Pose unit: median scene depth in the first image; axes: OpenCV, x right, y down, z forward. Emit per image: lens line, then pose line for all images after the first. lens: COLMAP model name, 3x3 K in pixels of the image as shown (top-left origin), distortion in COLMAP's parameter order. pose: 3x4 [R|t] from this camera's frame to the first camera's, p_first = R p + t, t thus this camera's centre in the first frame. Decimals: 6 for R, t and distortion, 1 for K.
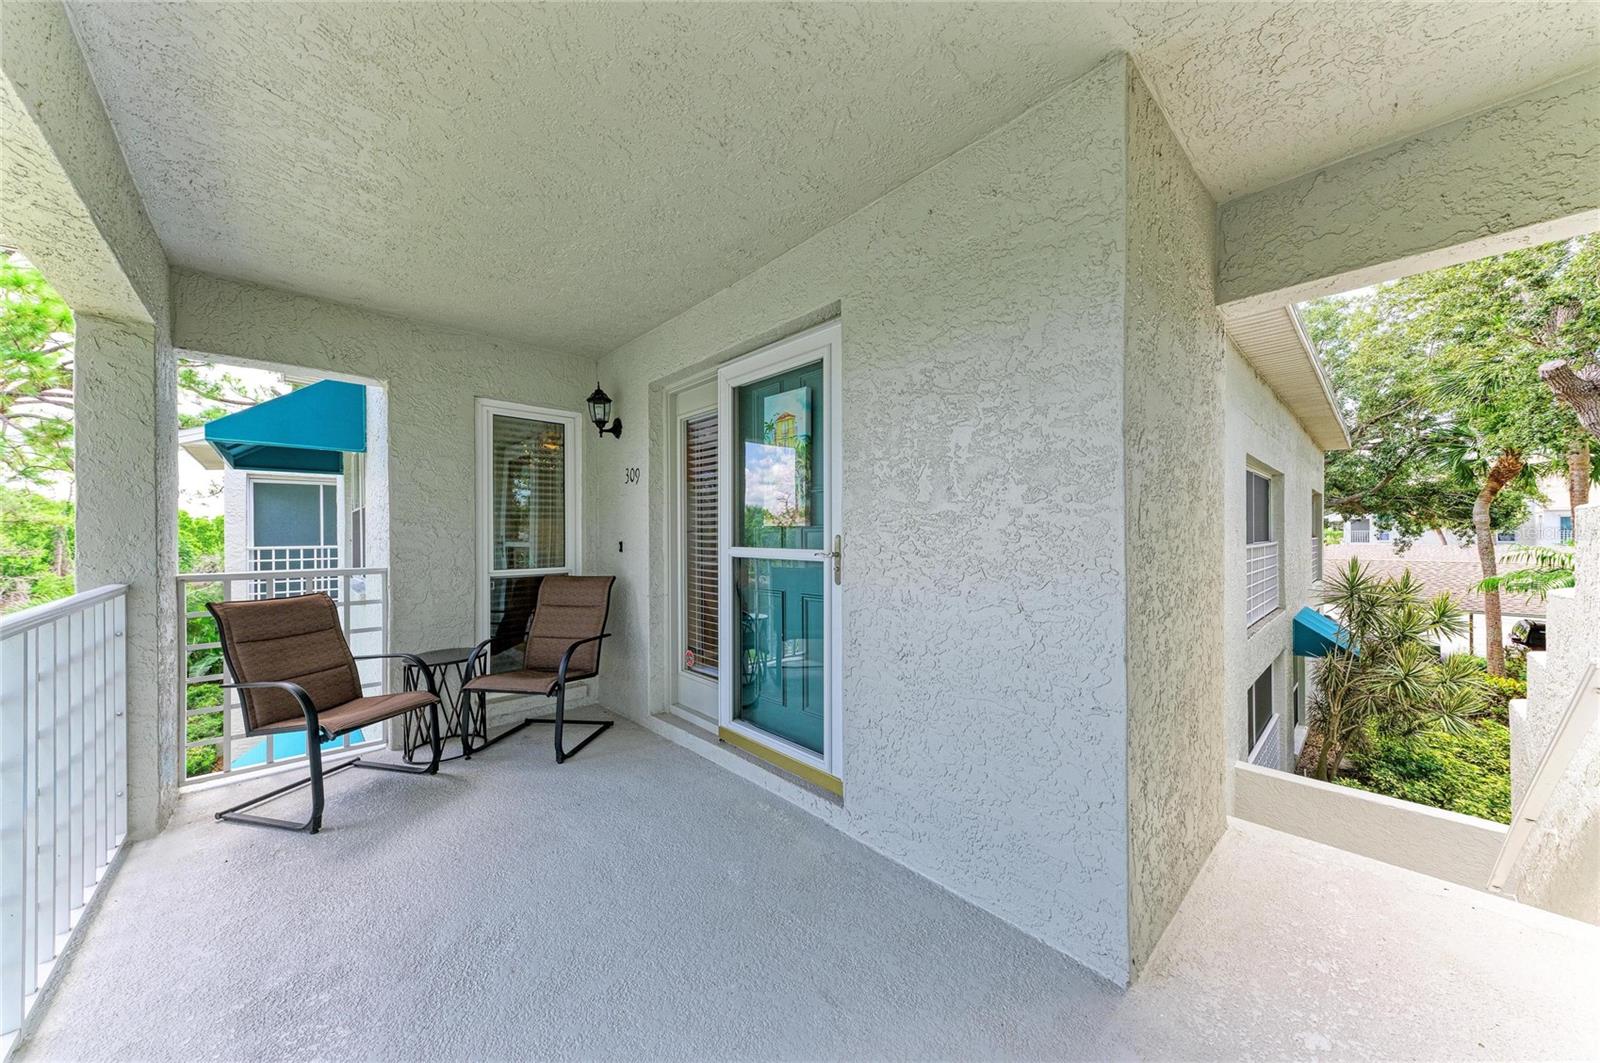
lens RADIAL K [[538.5, 0, 802.1], [0, 538.5, 532.6], [0, 0, 1]] dist [0.002999, 0.000016]
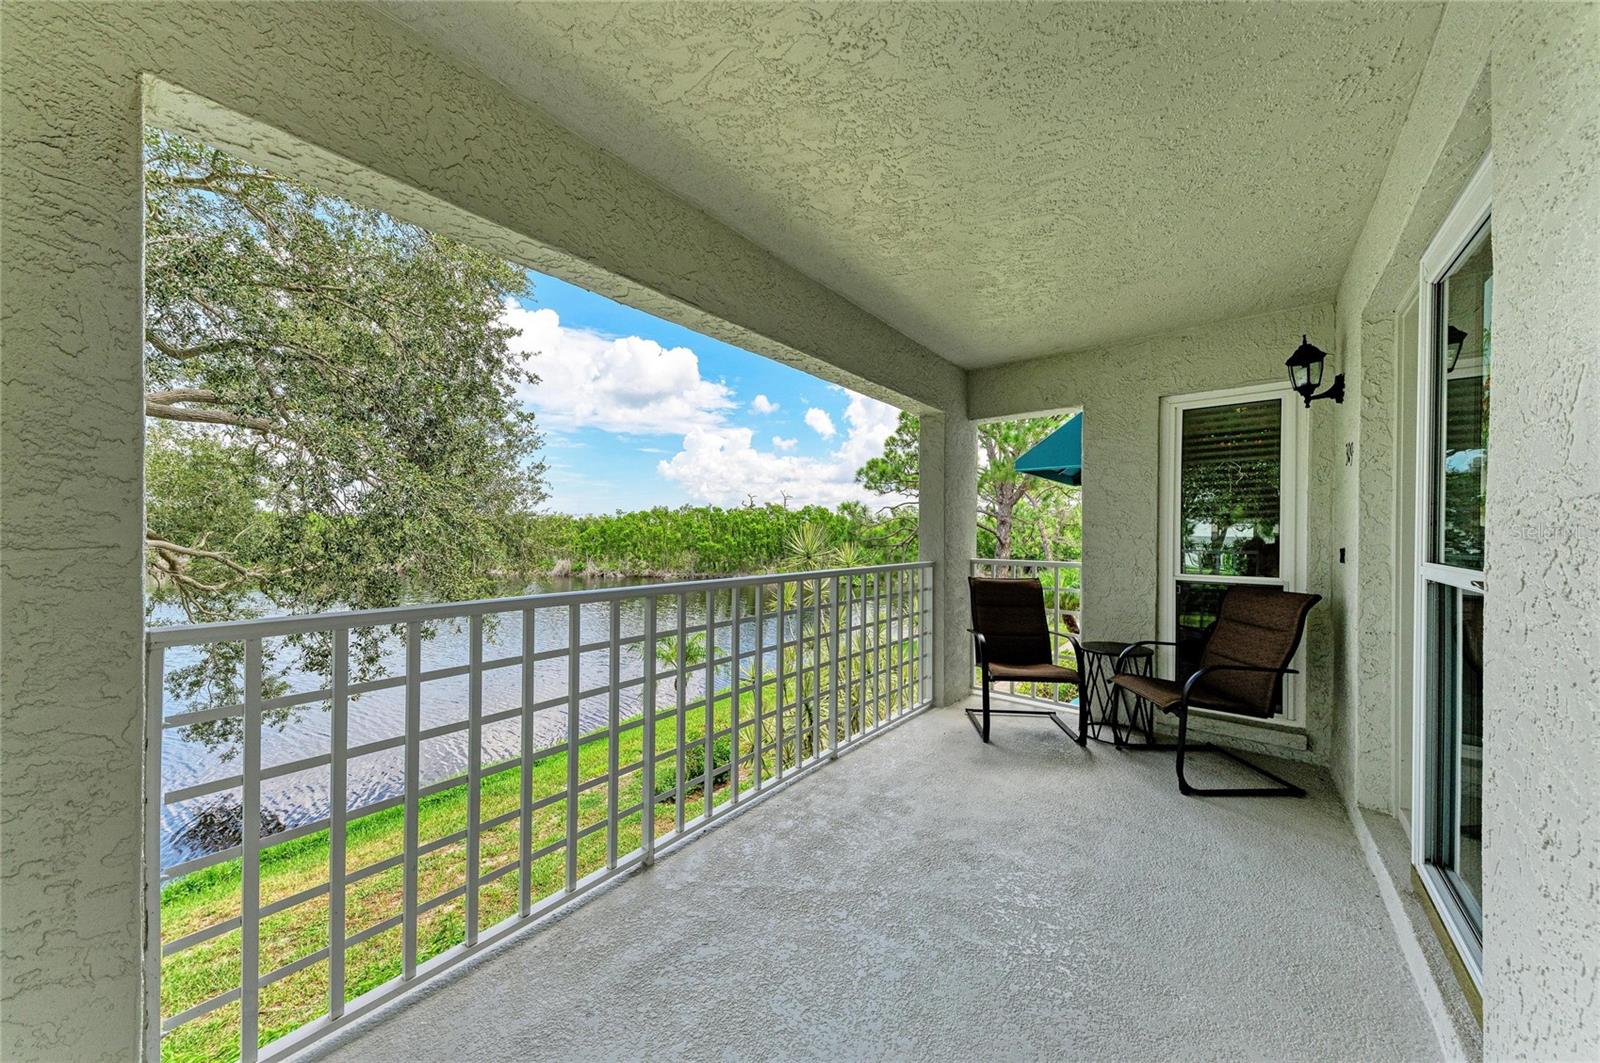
lens RADIAL K [[538.5, 0, 800.8], [0, 538.5, 530.3], [0, 0, 1]] dist [0.002999, 0.000016]
pose [[0.116068, 0.000514, -0.993241, 0.339032], [-0.005184, 0.999987, -0.000089, -0.003791], [0.993228, 0.005159, 0.116069, 0.249494]]
